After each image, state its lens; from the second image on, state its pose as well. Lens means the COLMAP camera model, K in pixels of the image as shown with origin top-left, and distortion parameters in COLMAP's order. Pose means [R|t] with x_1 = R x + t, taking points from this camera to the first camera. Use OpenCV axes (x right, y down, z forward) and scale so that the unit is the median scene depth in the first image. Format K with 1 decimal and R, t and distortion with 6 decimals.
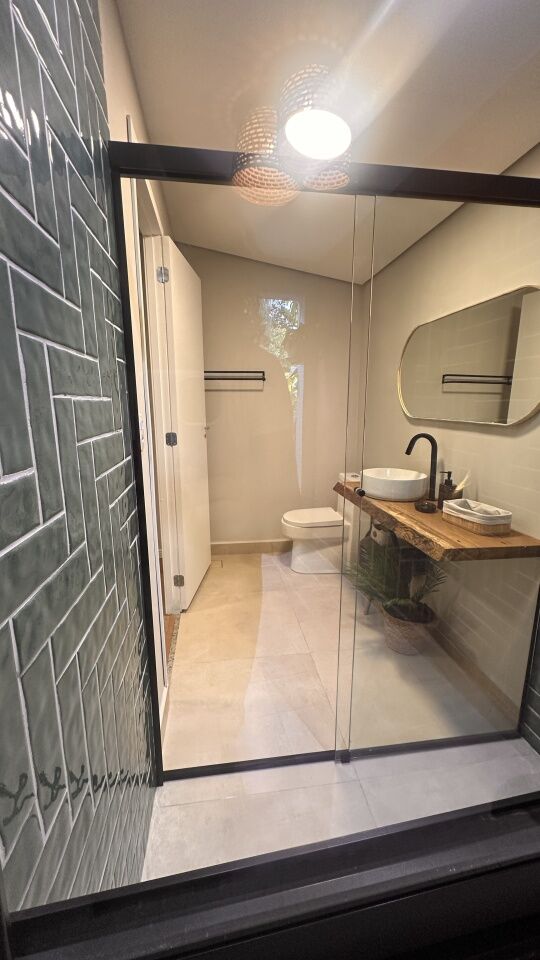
lens RADIAL K [[383.0, 0, 270.3], [0, 383.0, 479.1], [0, 0, 1]] dist [-0.001657, 0.000364]
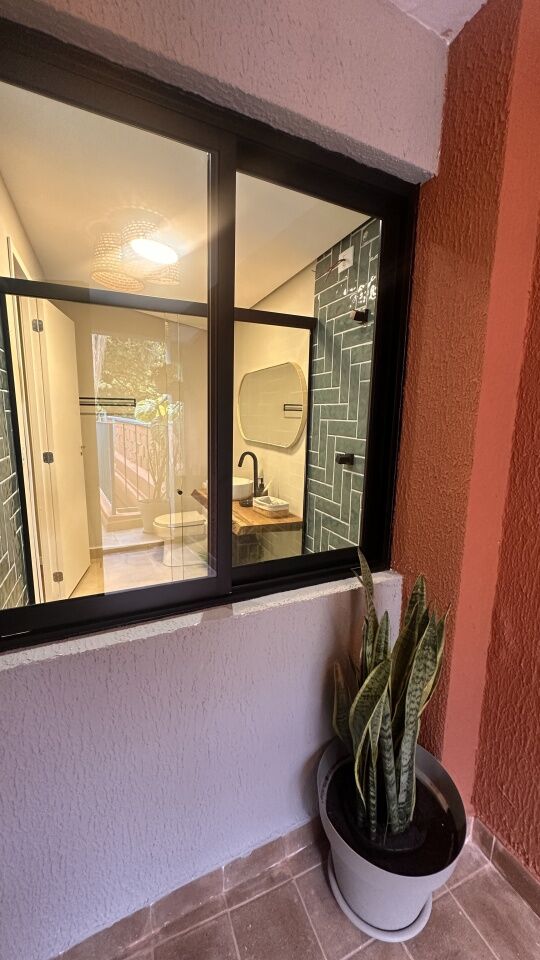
lens RADIAL K [[383.0, 0, 271.4], [0, 383.0, 479.7], [0, 0, 1]] dist [-0.001657, 0.000364]
pose [[0.964430, -0.027947, 0.262857, 0.127651], [0.035835, 0.999038, -0.025262, 0.026053], [-0.261898, 0.033783, 0.964504, -0.435320]]
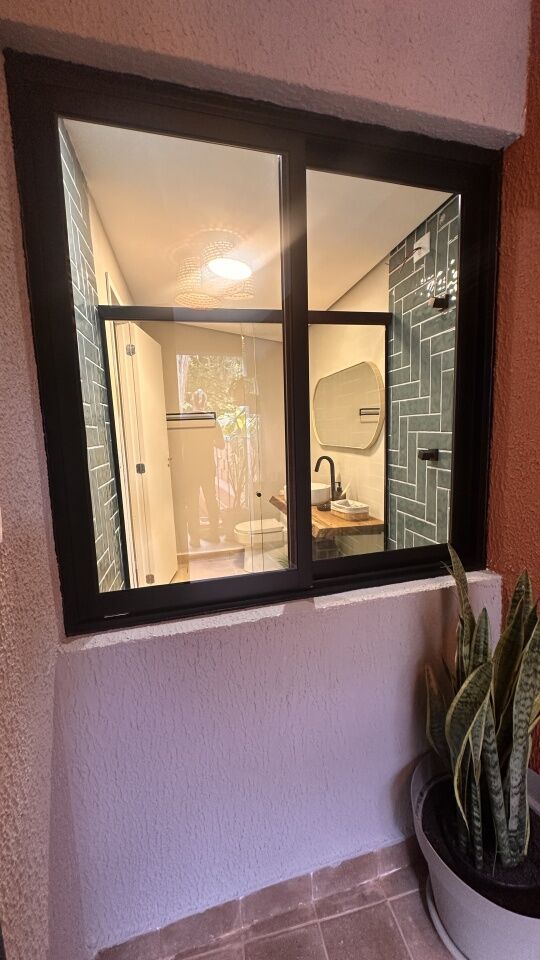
lens RADIAL K [[383.0, 0, 272.2], [0, 383.0, 479.7], [0, 0, 1]] dist [-0.001657, 0.000364]
pose [[0.996280, -0.048969, 0.070904, 0.123725], [0.053733, 0.996310, -0.066923, 0.058424], [-0.067365, 0.070484, 0.995236, -0.430549]]
